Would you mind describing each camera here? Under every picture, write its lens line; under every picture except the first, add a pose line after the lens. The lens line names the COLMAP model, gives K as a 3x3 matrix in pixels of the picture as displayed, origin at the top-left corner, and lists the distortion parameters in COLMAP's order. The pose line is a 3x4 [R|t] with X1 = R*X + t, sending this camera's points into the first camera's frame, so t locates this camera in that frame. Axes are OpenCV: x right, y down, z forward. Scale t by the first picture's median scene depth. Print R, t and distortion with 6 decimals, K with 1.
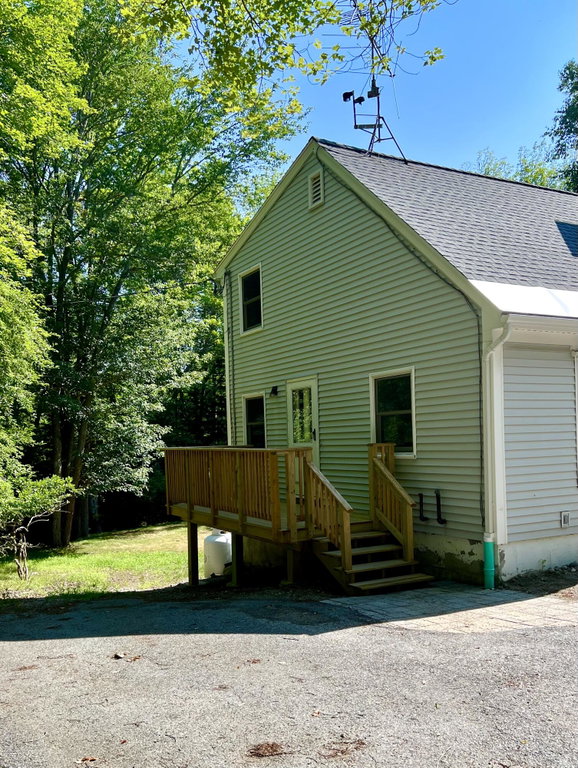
lens RADIAL K [[616.6, 0, 289.0], [0, 616.6, 384.0], [0, 0, 1]] dist [0.059858, -0.116597]
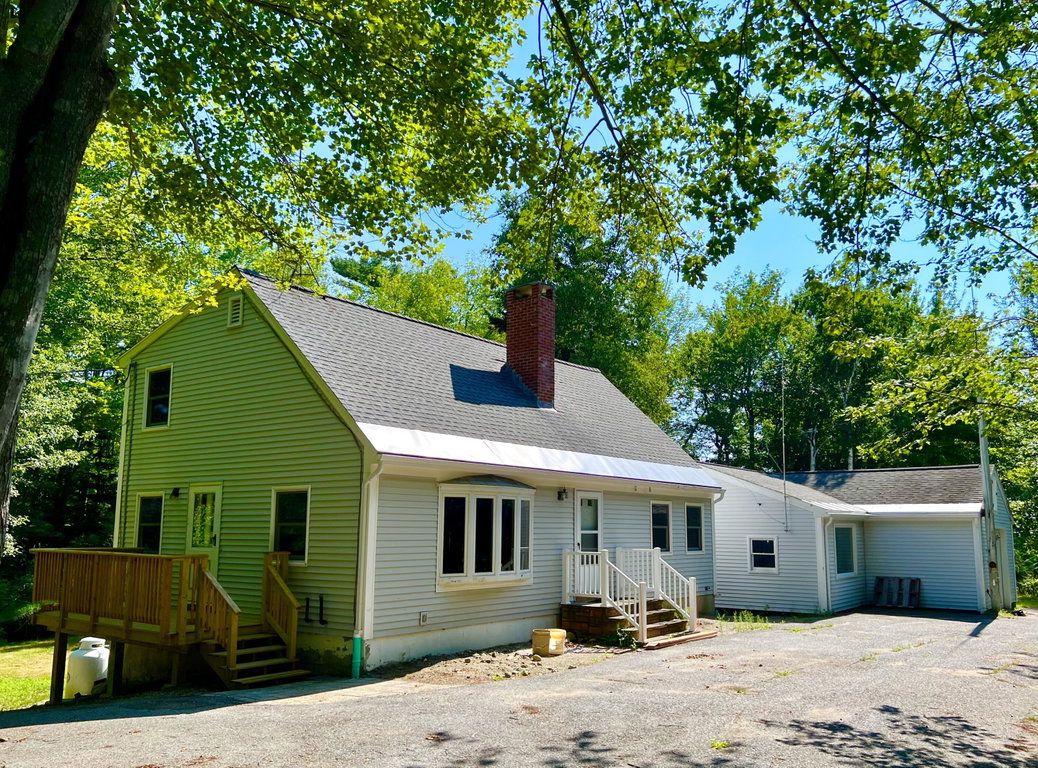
lens RADIAL K [[852.4, 0, 537.5], [0, 852.4, 408.2], [0, 0, 1]] dist [0.070747, -0.082431]
pose [[0.928930, 0.085406, 0.360271, 0.007807], [-0.065878, 0.995632, -0.066163, -0.090257], [-0.364348, 0.037727, 0.930498, -0.614296]]
